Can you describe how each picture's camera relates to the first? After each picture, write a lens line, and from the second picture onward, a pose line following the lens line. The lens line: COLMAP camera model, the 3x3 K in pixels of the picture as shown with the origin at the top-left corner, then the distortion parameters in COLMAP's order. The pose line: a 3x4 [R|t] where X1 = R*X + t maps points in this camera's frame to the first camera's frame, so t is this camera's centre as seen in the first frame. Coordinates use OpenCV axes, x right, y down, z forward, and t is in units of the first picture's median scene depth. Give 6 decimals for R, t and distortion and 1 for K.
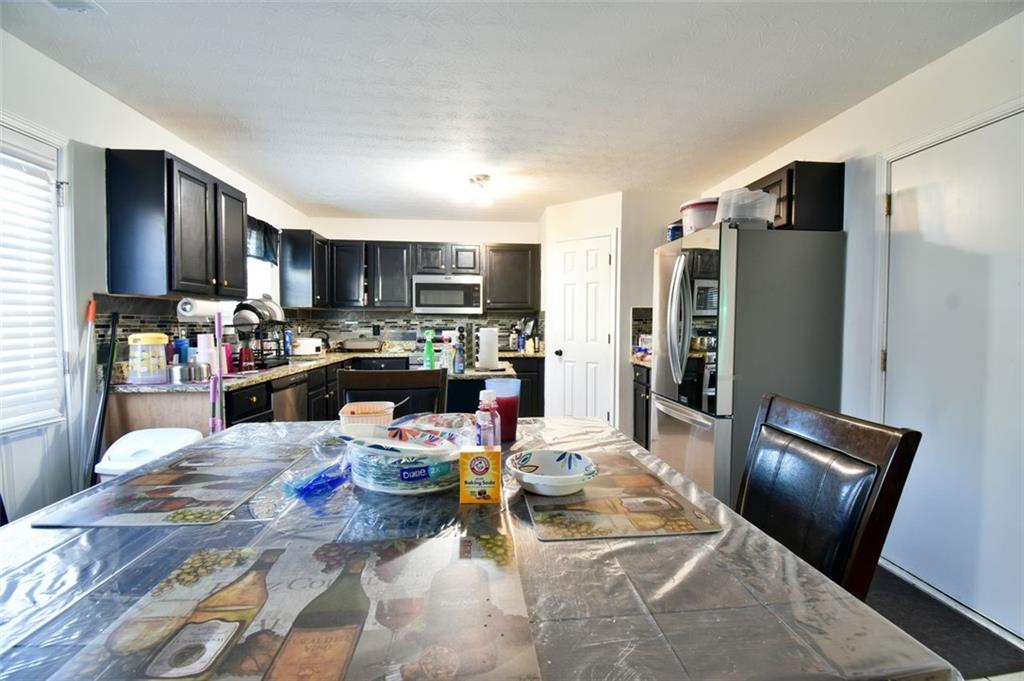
lens RADIAL K [[477.5, 0, 516.9], [0, 477.5, 348.4], [0, 0, 1]] dist [0.024796, -0.028169]
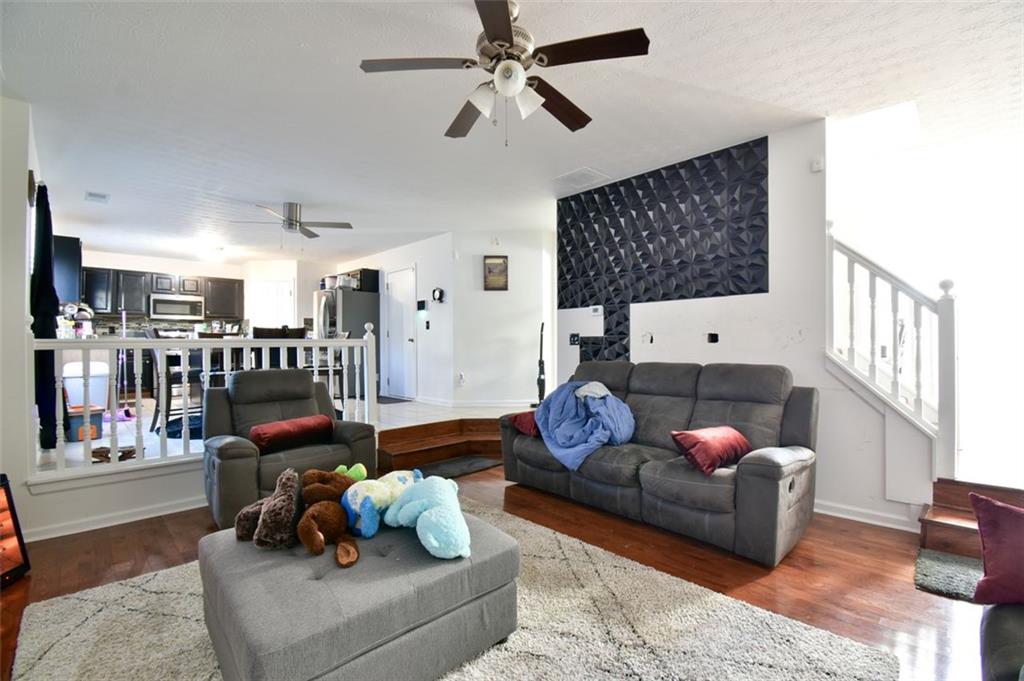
lens RADIAL K [[477.5, 0, 516.9], [0, 477.5, 348.4], [0, 0, 1]] dist [0.024796, -0.028169]
pose [[0.791986, -0.005491, 0.610515, -0.227573], [0.033239, 0.998864, -0.034135, 0.114224], [-0.609634, 0.047327, 0.791269, -0.927230]]
